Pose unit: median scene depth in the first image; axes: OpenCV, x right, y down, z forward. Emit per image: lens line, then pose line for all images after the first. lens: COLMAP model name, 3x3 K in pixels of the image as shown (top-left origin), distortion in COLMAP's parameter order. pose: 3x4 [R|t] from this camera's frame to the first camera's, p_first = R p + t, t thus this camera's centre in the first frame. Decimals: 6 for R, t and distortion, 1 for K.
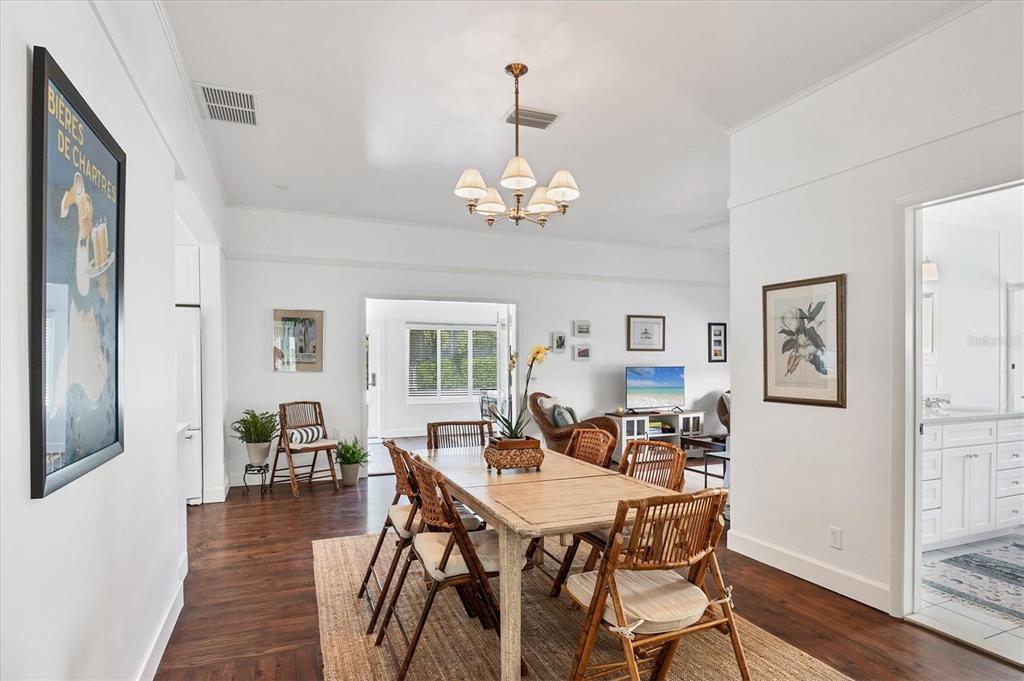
lens RADIAL K [[559.1, 0, 512.6], [0, 559.1, 354.0], [0, 0, 1]] dist [-0.002176, -0.000068]
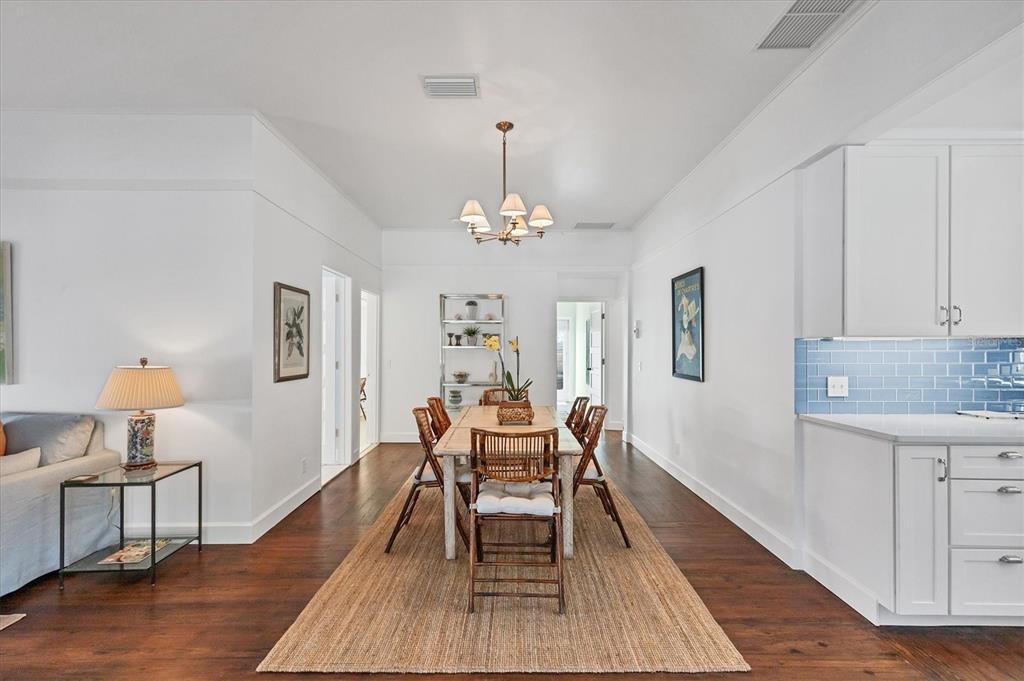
lens RADIAL K [[448.0, 0, 509.4], [0, 448.0, 346.9], [0, 0, 1]] dist [0.011619, -0.000160]
pose [[-0.923615, 0.002430, 0.383313, -0.170926], [-0.003124, 0.999899, -0.013864, 0.011680], [-0.383308, -0.014002, -0.923515, 0.837644]]
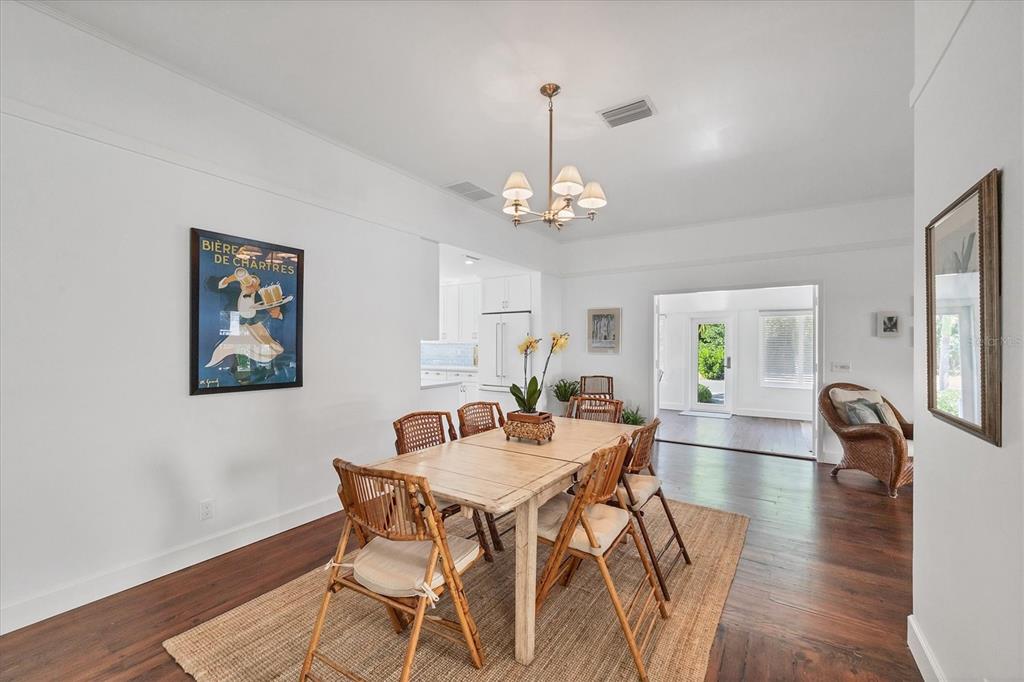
lens RADIAL K [[417.0, 0, 508.6], [0, 417.0, 345.4], [0, 0, 1]] dist [-0.002965, -0.000083]
pose [[0.551869, 0.001500, -0.833929, 0.285111], [0.006771, 0.999957, 0.006279, 0.002572], [0.833903, -0.009111, 0.551835, 0.197753]]
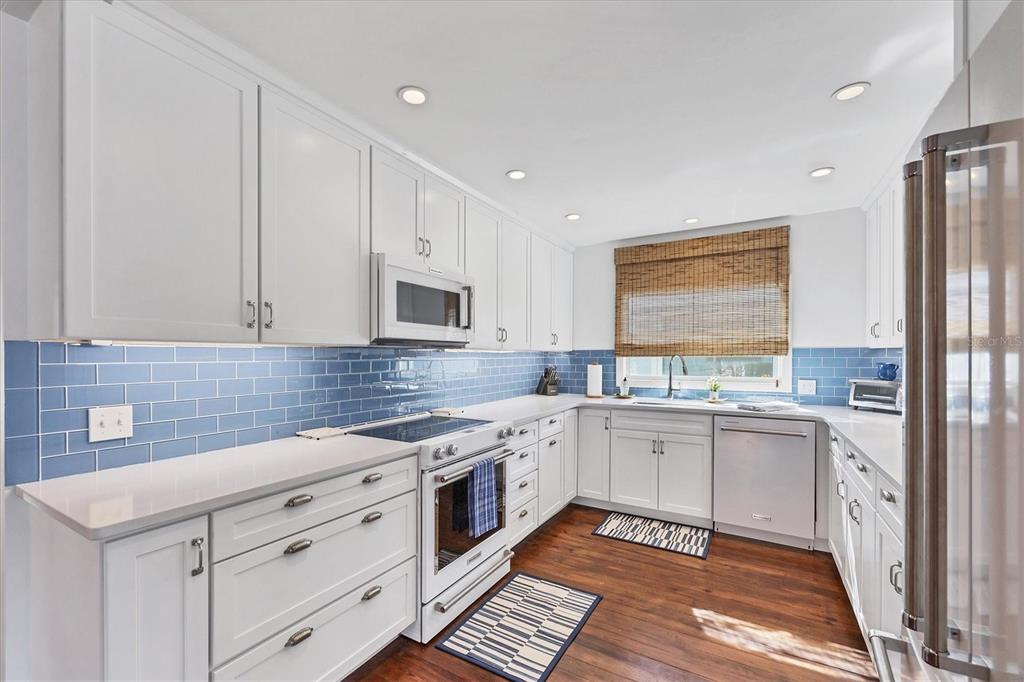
lens RADIAL K [[425.2, 0, 512.7], [0, 425.2, 358.9], [0, 0, 1]] dist [-0.001207, 0.000065]
pose [[-0.796800, 0.006226, -0.604211, -0.308501], [0.008204, 0.999966, -0.000516, 0.008410], [0.604187, -0.005368, -0.796824, 0.679017]]
